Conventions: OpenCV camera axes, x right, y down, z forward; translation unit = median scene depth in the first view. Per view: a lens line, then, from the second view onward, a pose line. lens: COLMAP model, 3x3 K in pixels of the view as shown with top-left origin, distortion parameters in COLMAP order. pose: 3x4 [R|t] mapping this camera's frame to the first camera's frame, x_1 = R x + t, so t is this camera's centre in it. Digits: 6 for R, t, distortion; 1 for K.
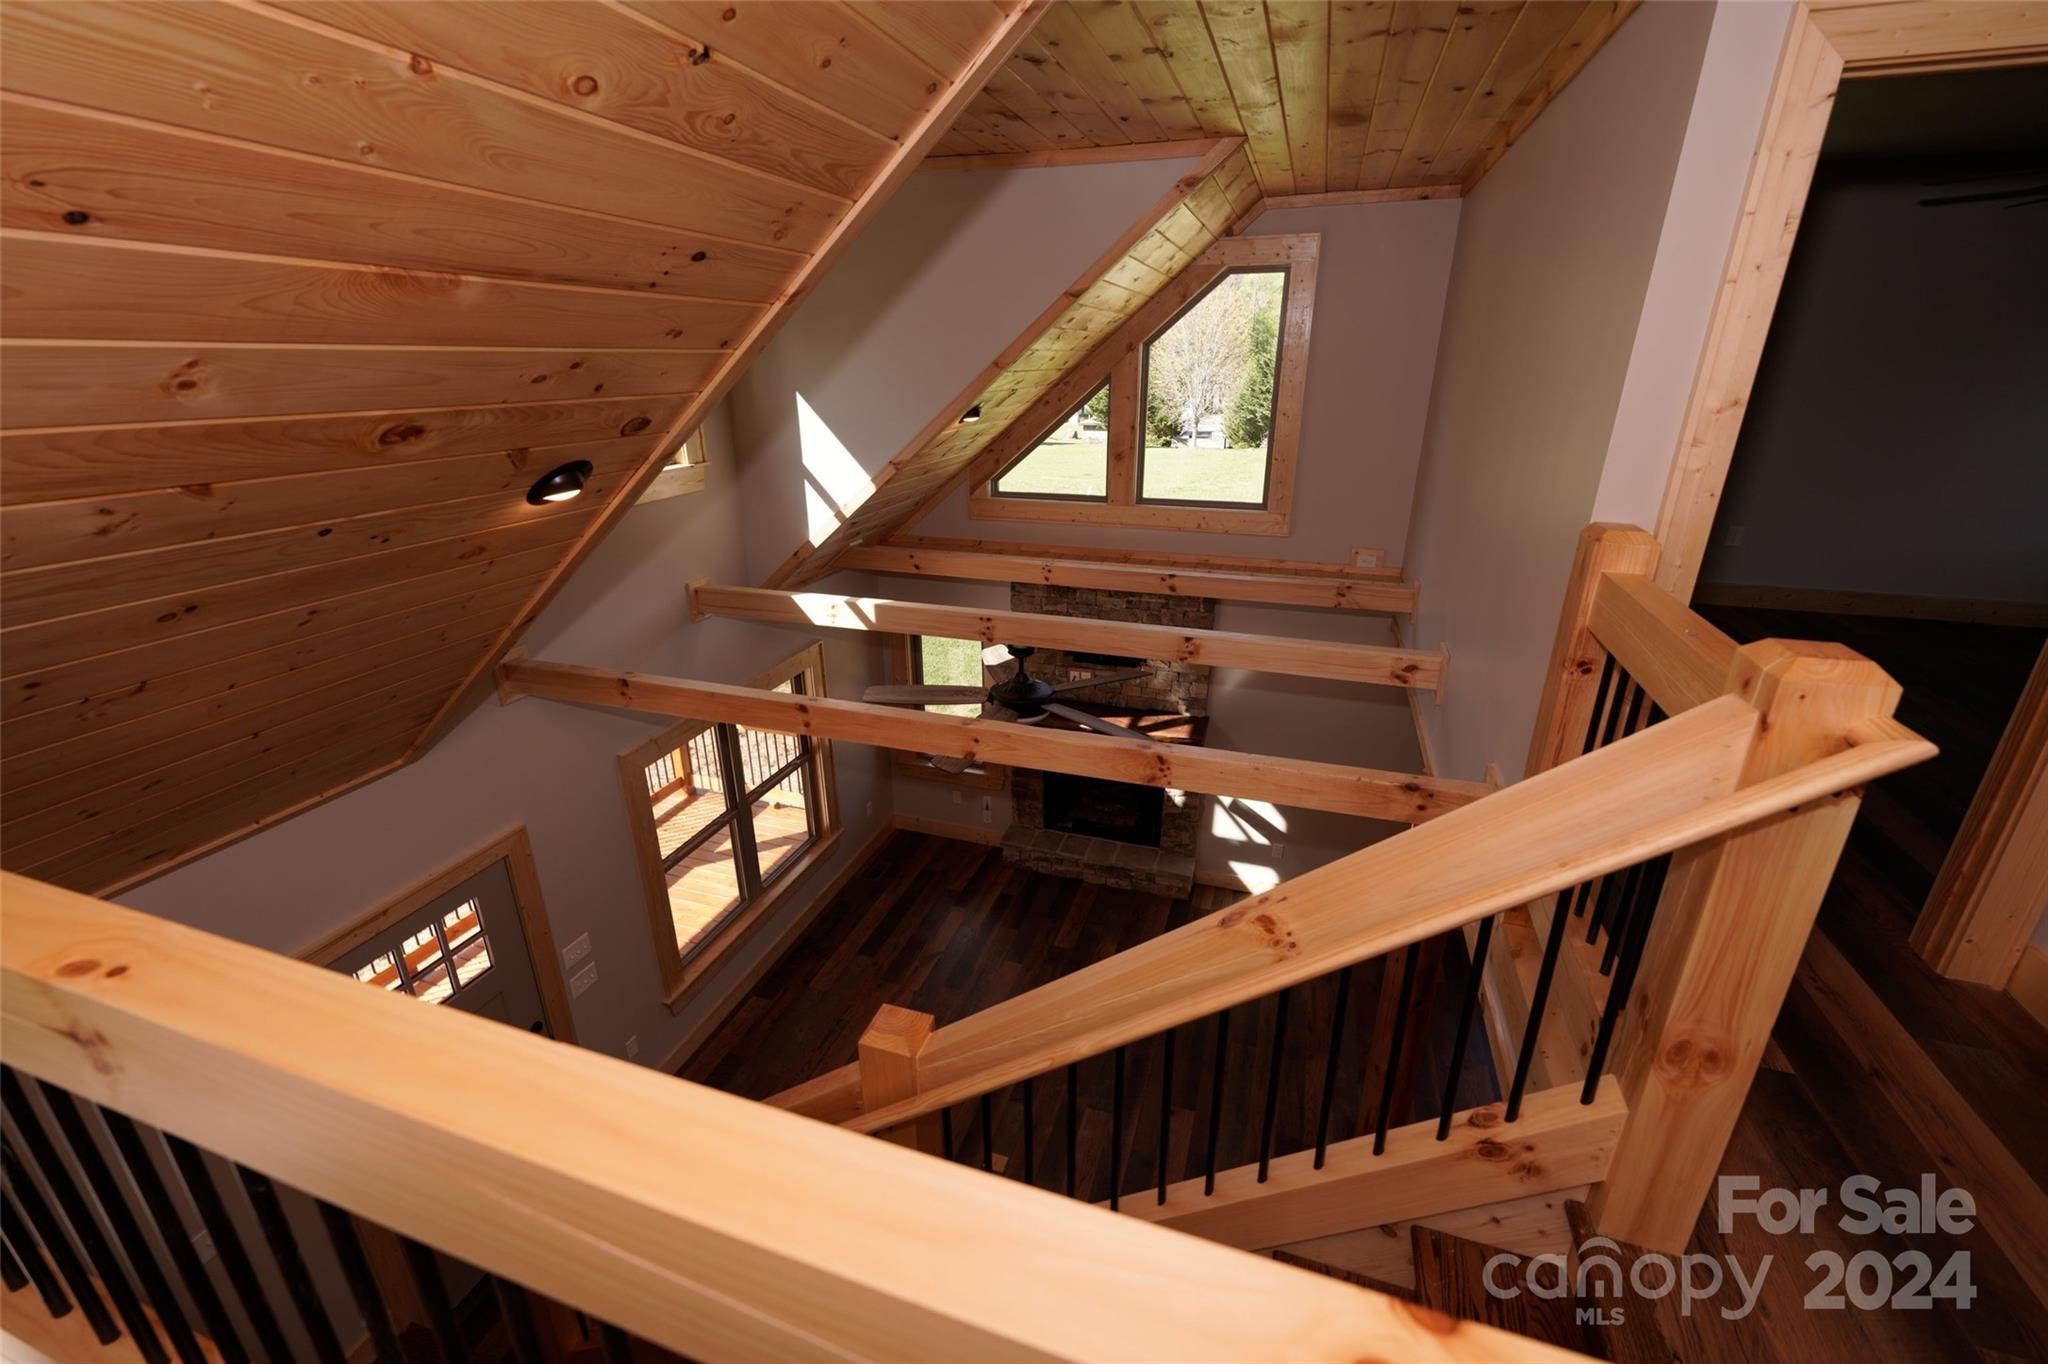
lens RADIAL K [[843.5, 0, 1020.4], [0, 843.5, 677.1], [0, 0, 1]] dist [-0.000519, 0.000067]
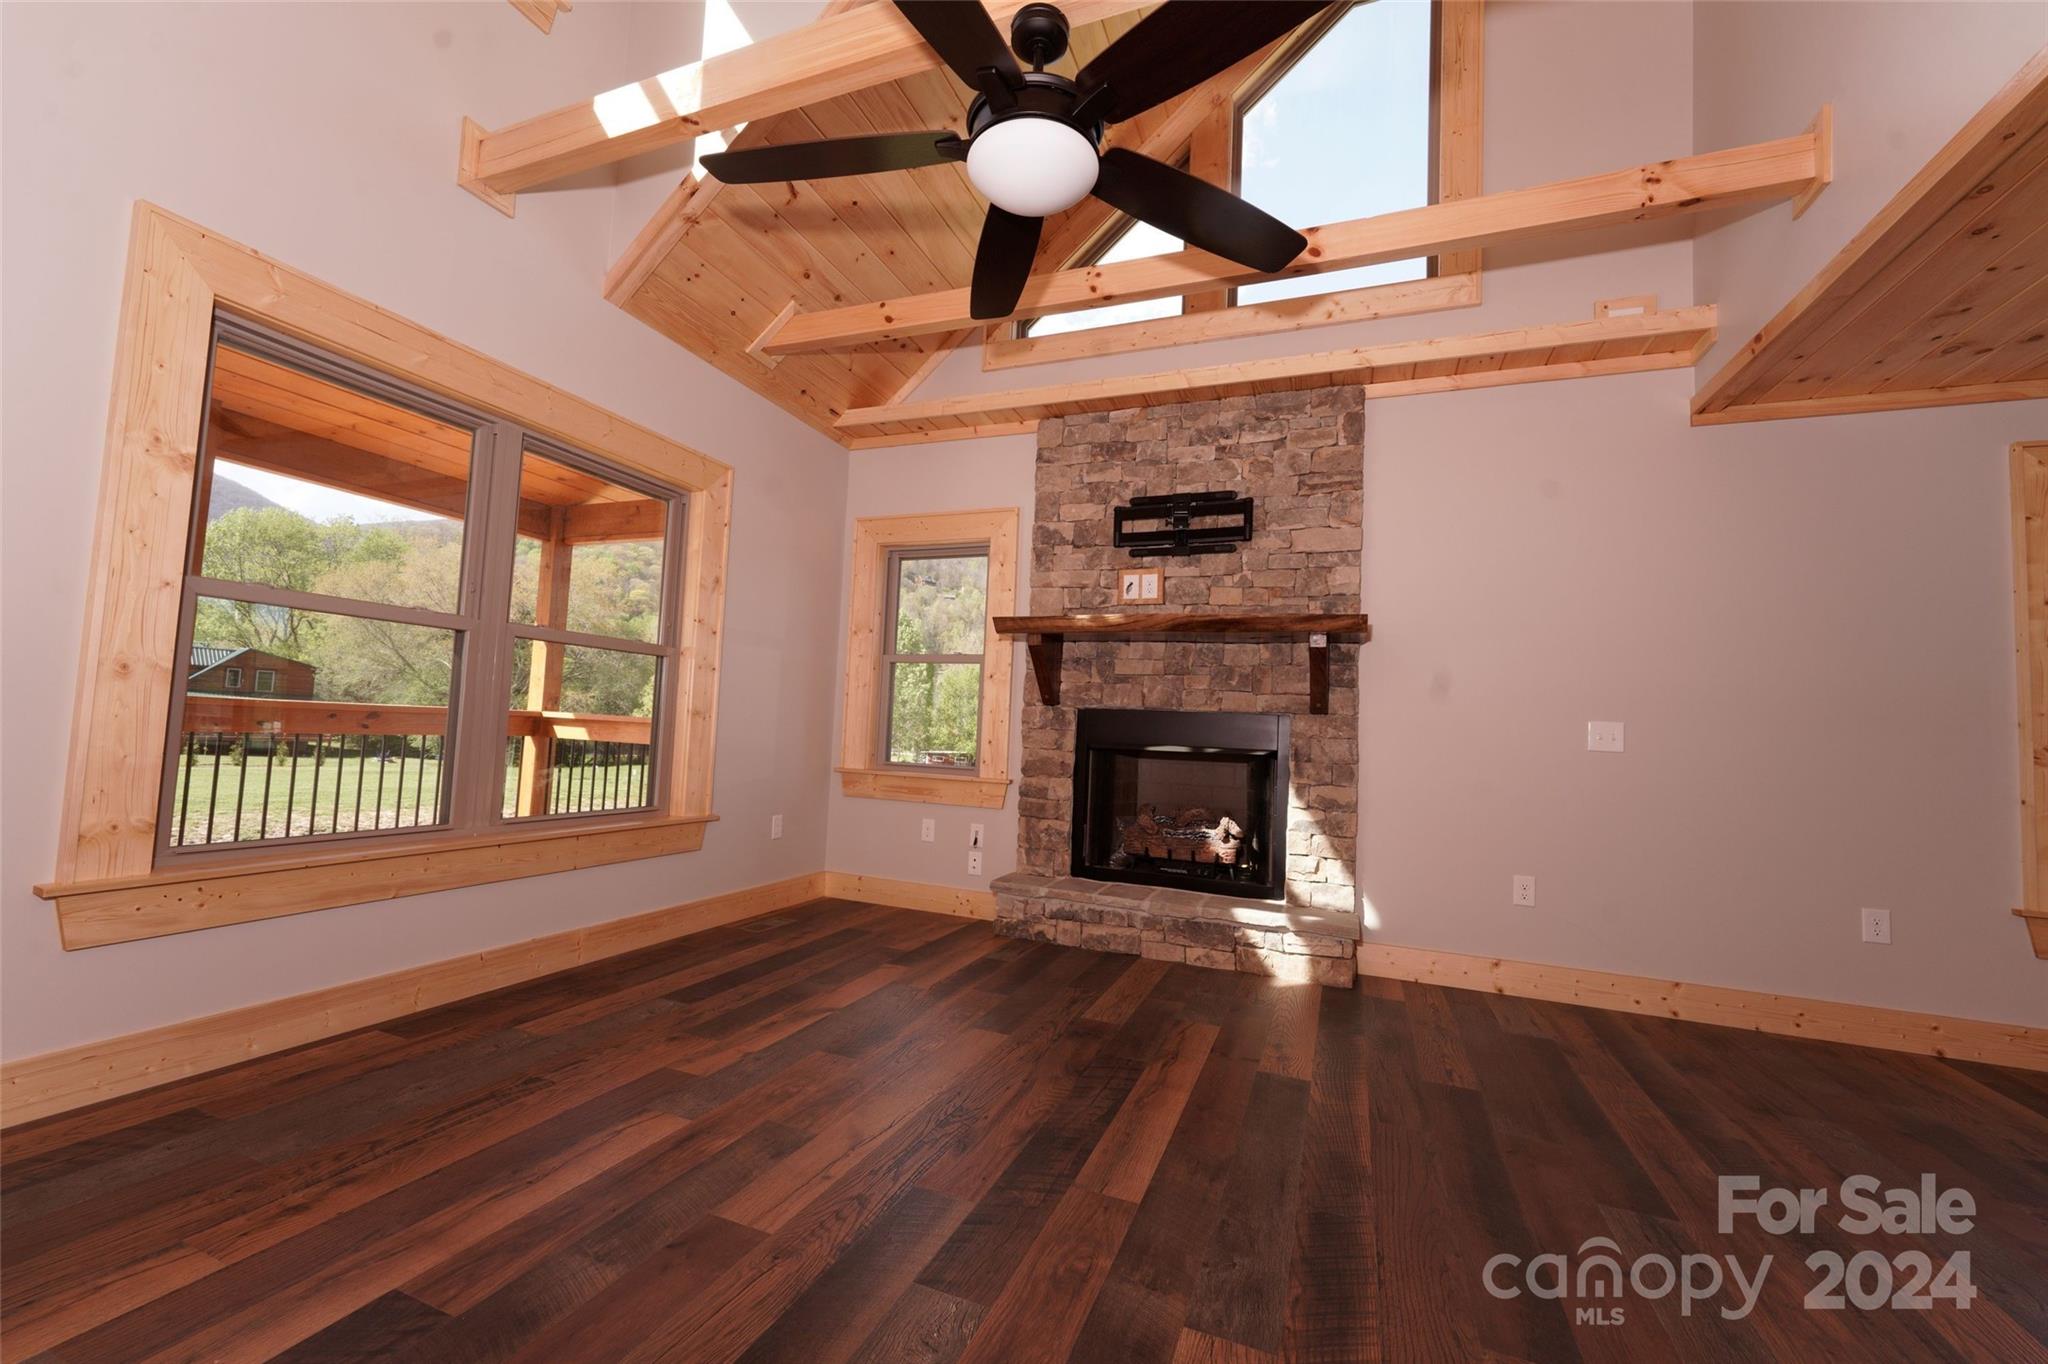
lens RADIAL K [[816.3, 0, 1017.1], [0, 816.3, 680.2], [0, 0, 1]] dist [-0.001341, 0.000310]
pose [[0.996828, 0.047381, -0.063949, 0.023056], [-0.069673, 0.907894, -0.413370, 0.319804], [0.038473, 0.416514, 0.908315, 0.489141]]
